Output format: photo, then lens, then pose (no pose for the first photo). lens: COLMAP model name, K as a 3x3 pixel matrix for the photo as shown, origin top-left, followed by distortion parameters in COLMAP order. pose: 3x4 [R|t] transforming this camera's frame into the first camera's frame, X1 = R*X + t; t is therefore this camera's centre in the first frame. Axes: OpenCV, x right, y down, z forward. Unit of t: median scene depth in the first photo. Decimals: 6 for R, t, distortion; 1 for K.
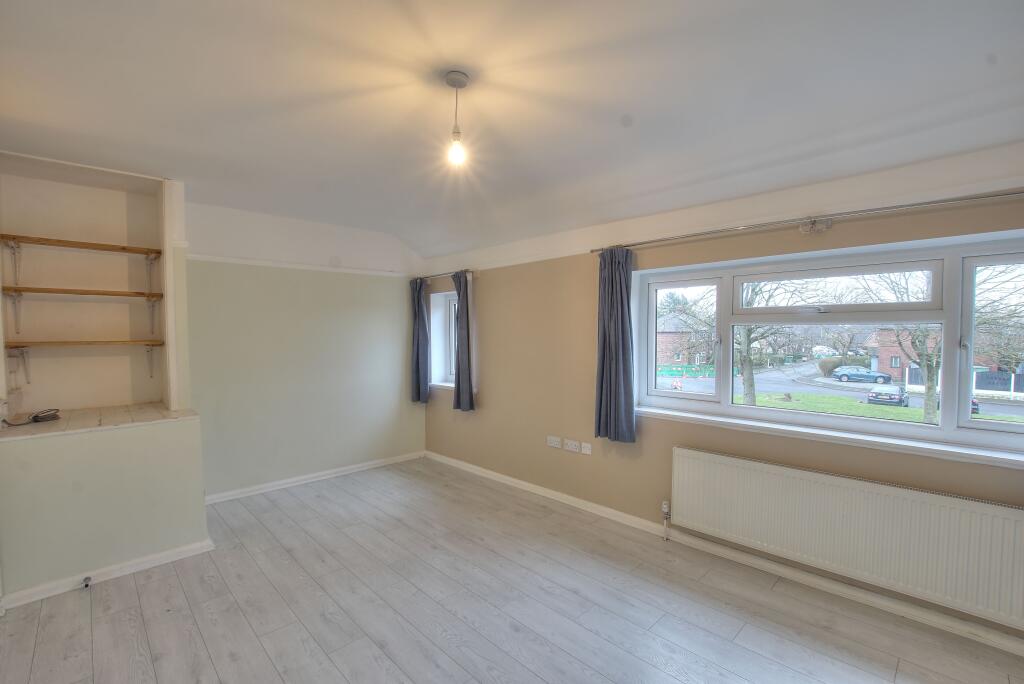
lens RADIAL K [[453.4, 0, 507.6], [0, 453.4, 352.2], [0, 0, 1]] dist [-0.039176, 0.007989]
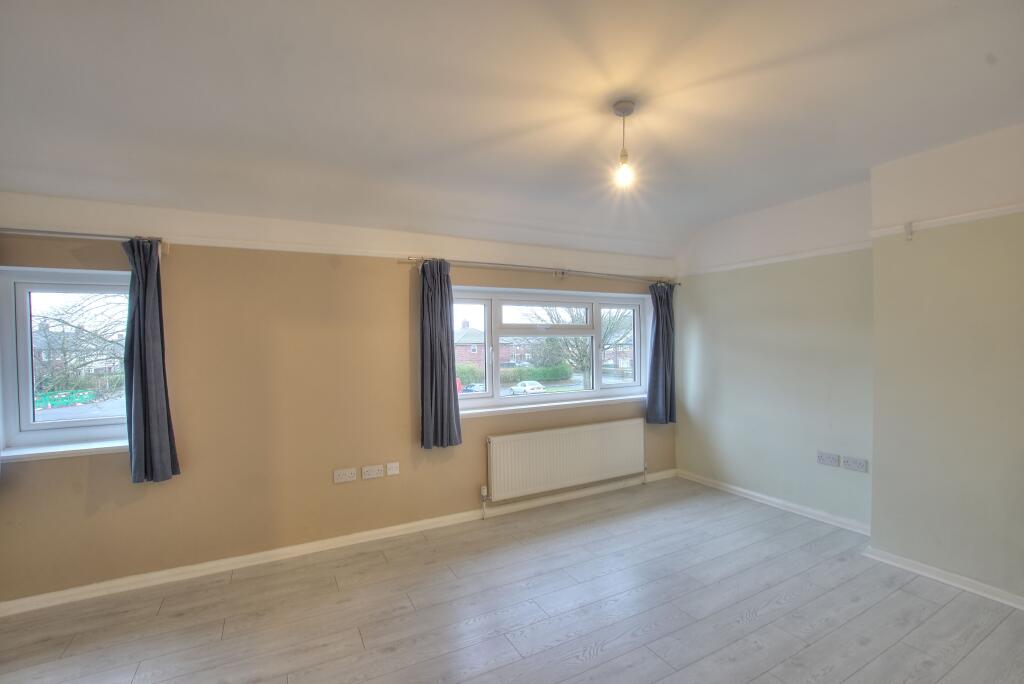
lens RADIAL K [[453.4, 0, 507.6], [0, 453.4, 352.2], [0, 0, 1]] dist [-0.039176, 0.007989]
pose [[0.271258, -0.023588, 0.962218, -0.758737], [0.050979, 0.998649, 0.010110, -0.026404], [-0.961156, 0.046311, 0.272094, 0.604544]]
